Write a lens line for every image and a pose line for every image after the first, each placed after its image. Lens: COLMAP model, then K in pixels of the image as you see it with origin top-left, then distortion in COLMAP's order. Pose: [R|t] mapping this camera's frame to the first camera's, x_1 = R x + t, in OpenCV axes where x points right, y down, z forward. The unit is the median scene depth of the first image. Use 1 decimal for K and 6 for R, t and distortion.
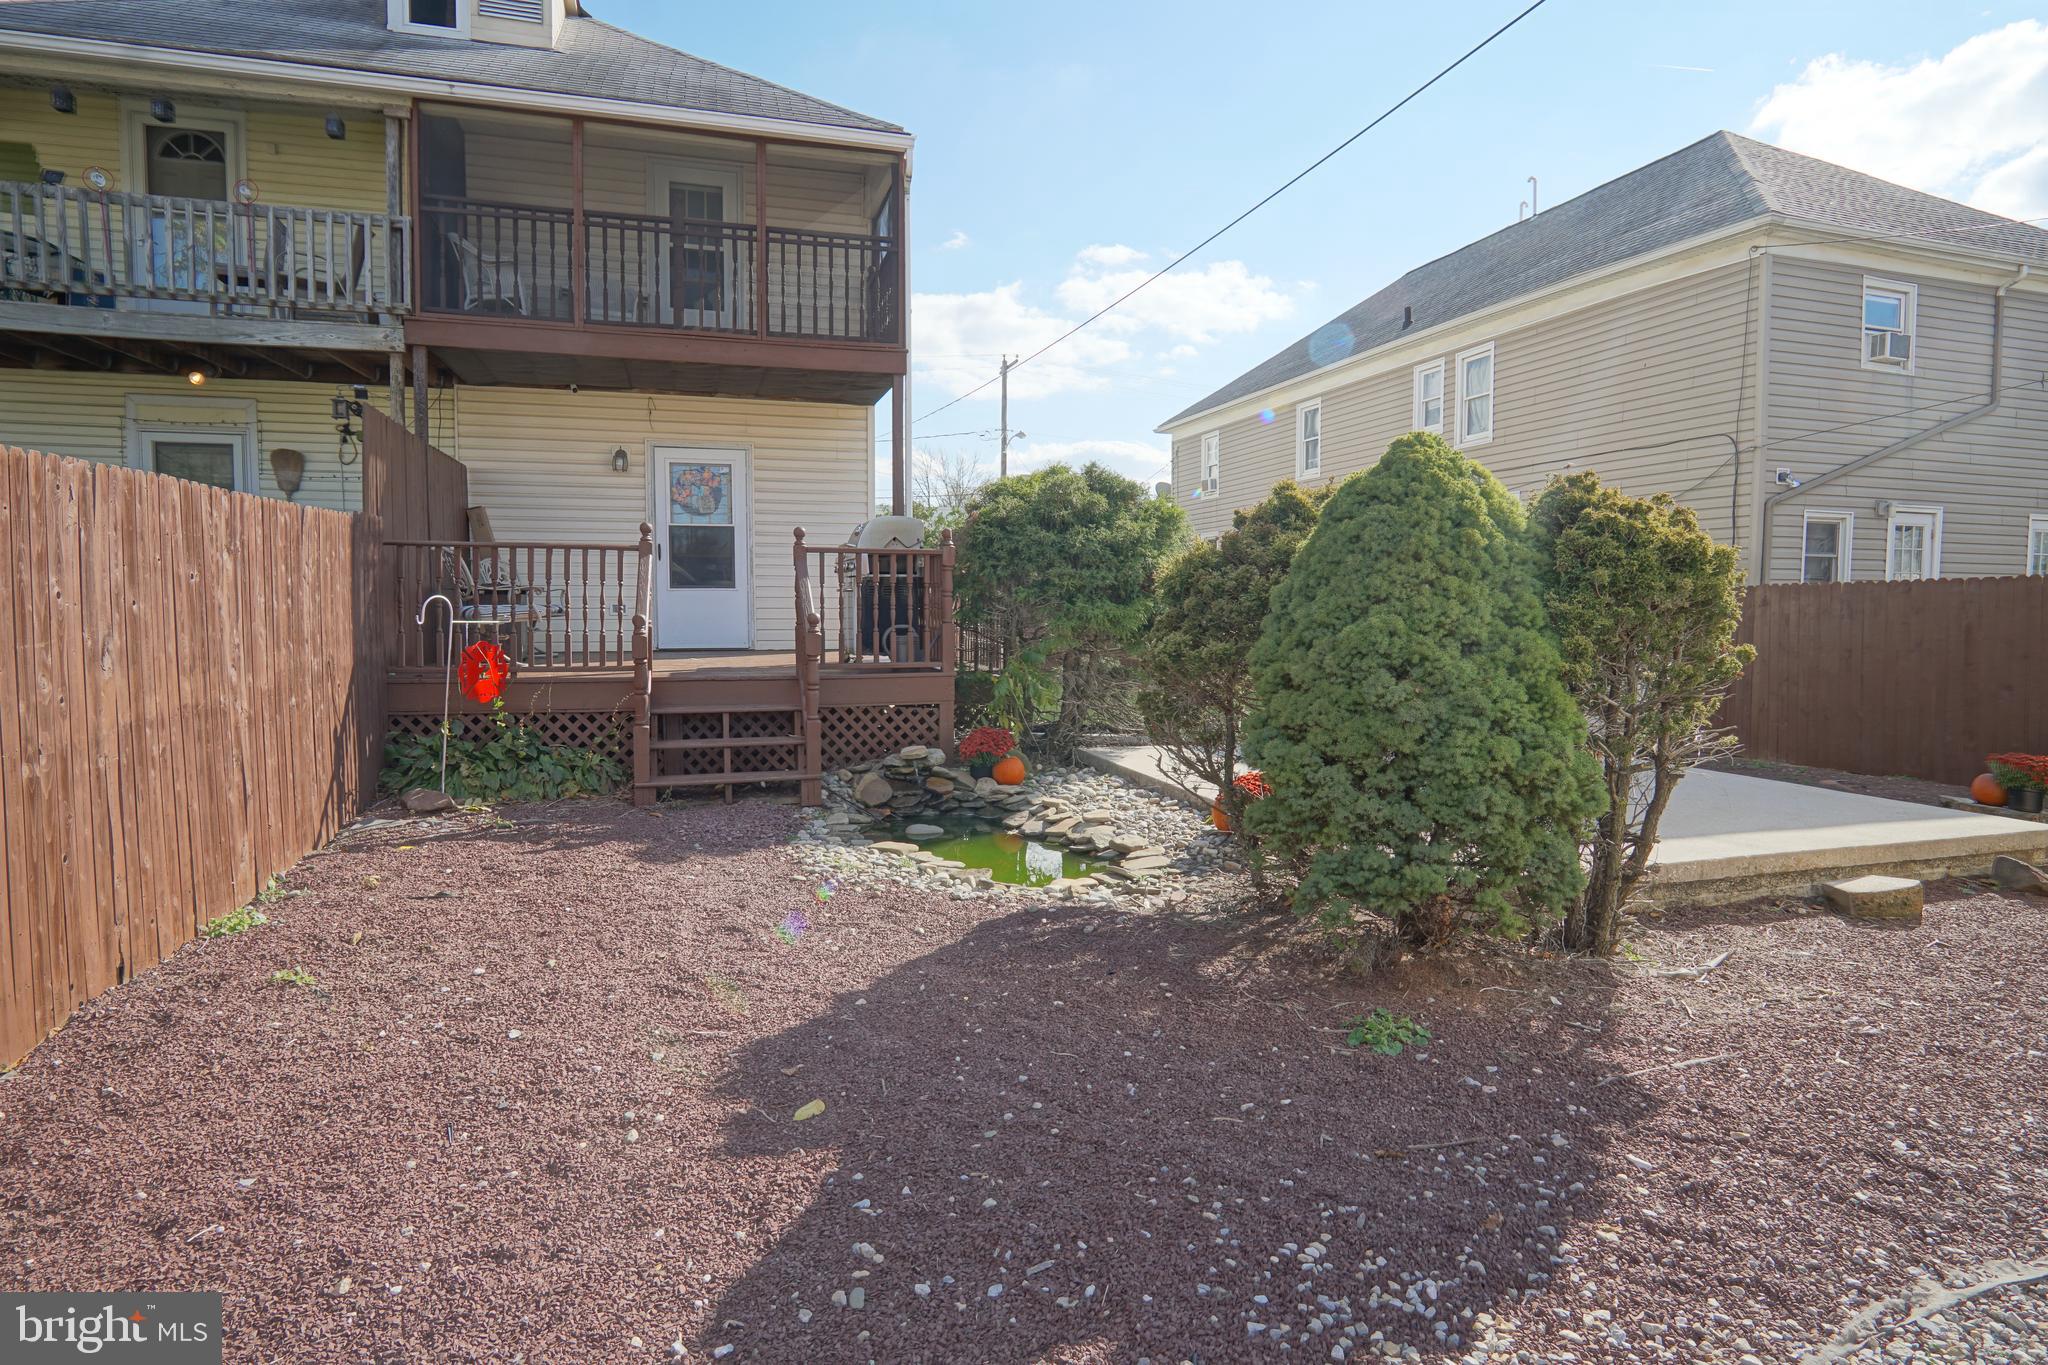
lens RADIAL K [[1094.8, 0, 1021.7], [0, 1094.8, 679.0], [0, 0, 1]] dist [-0.037595, 0.011334]
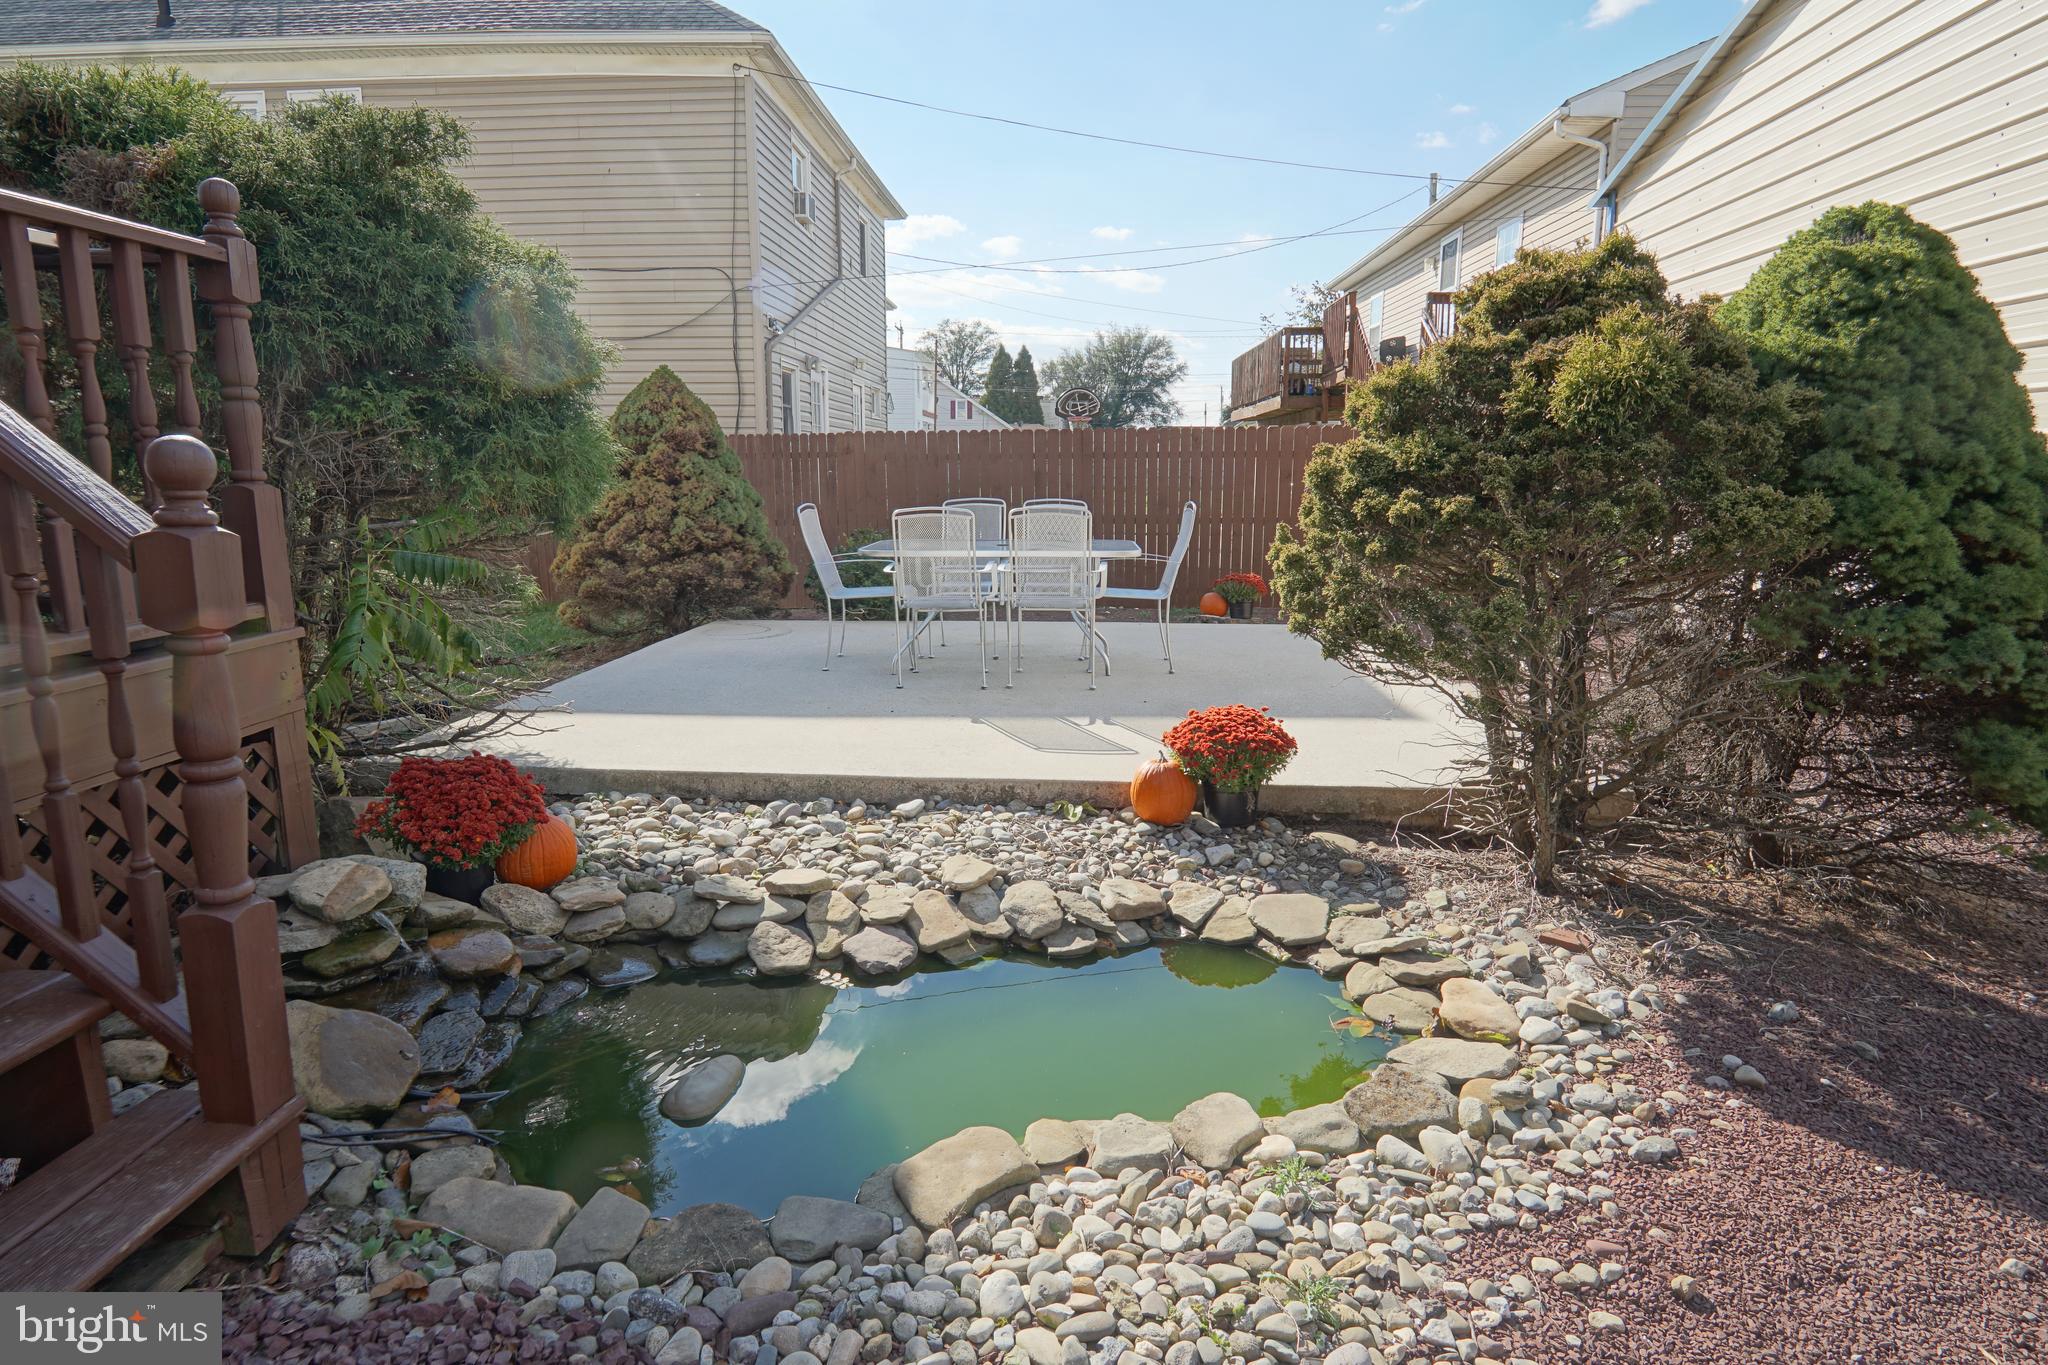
lens RADIAL K [[1094.8, 0, 1021.7], [0, 1094.8, 679.0], [0, 0, 1]] dist [-0.037595, 0.011334]
pose [[0.350593, -0.181034, 0.918864, -0.294581], [0.060838, 0.983469, 0.170549, -0.034712], [-0.934550, -0.003891, 0.355811, 0.668374]]
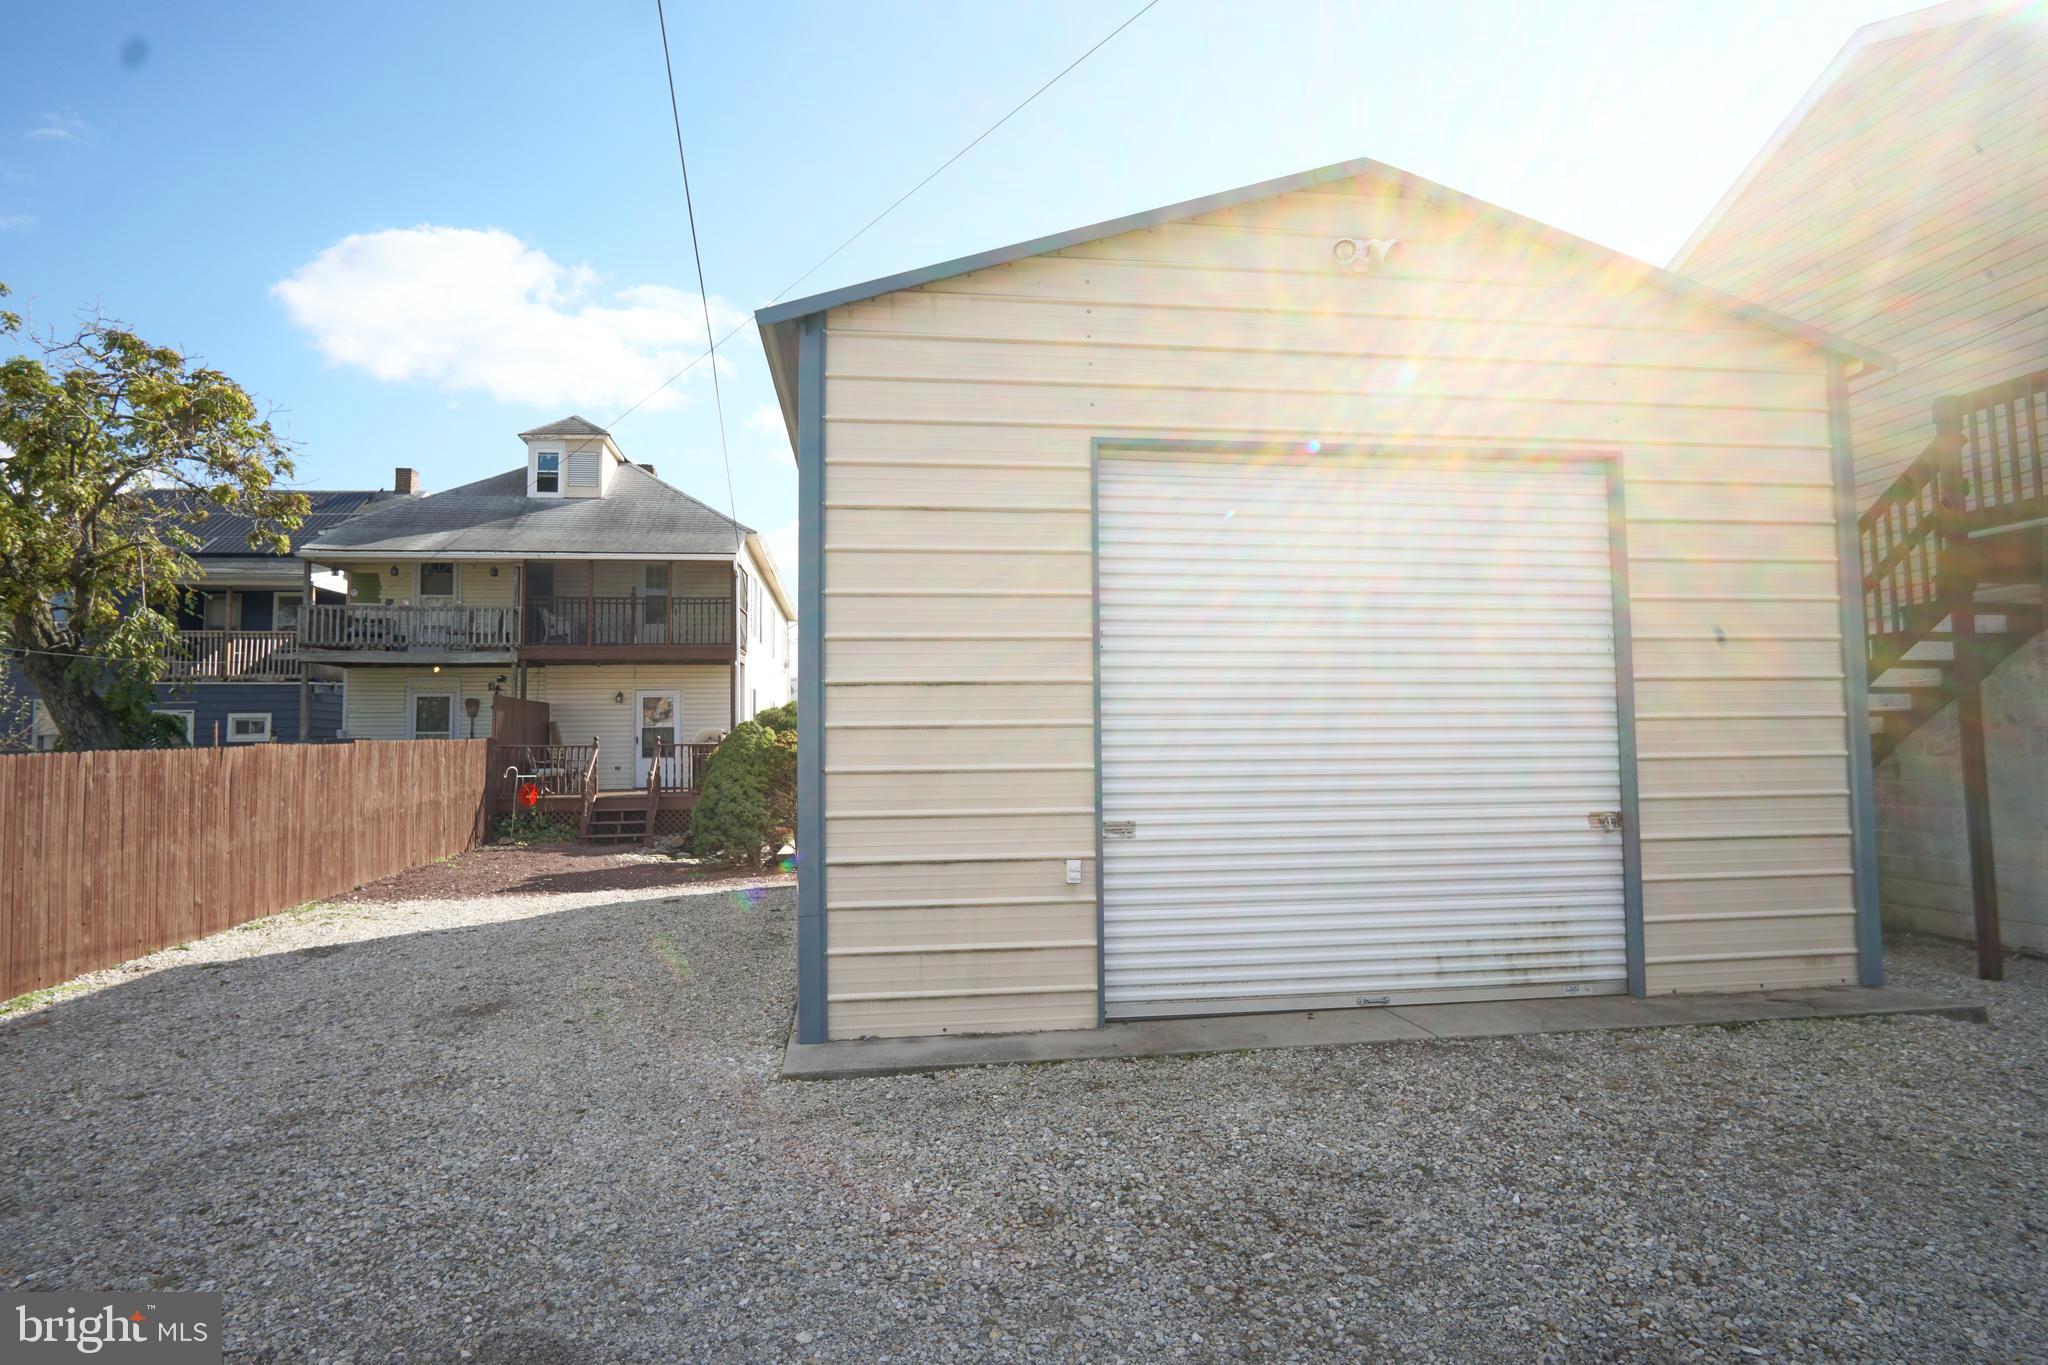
lens RADIAL K [[1094.8, 0, 1021.7], [0, 1094.8, 679.0], [0, 0, 1]] dist [-0.037595, 0.011334]
pose [[0.989194, -0.026083, -0.144275, 0.926395], [0.006871, 0.991214, -0.132088, 0.061120], [0.146453, 0.129669, 0.980682, -1.254766]]
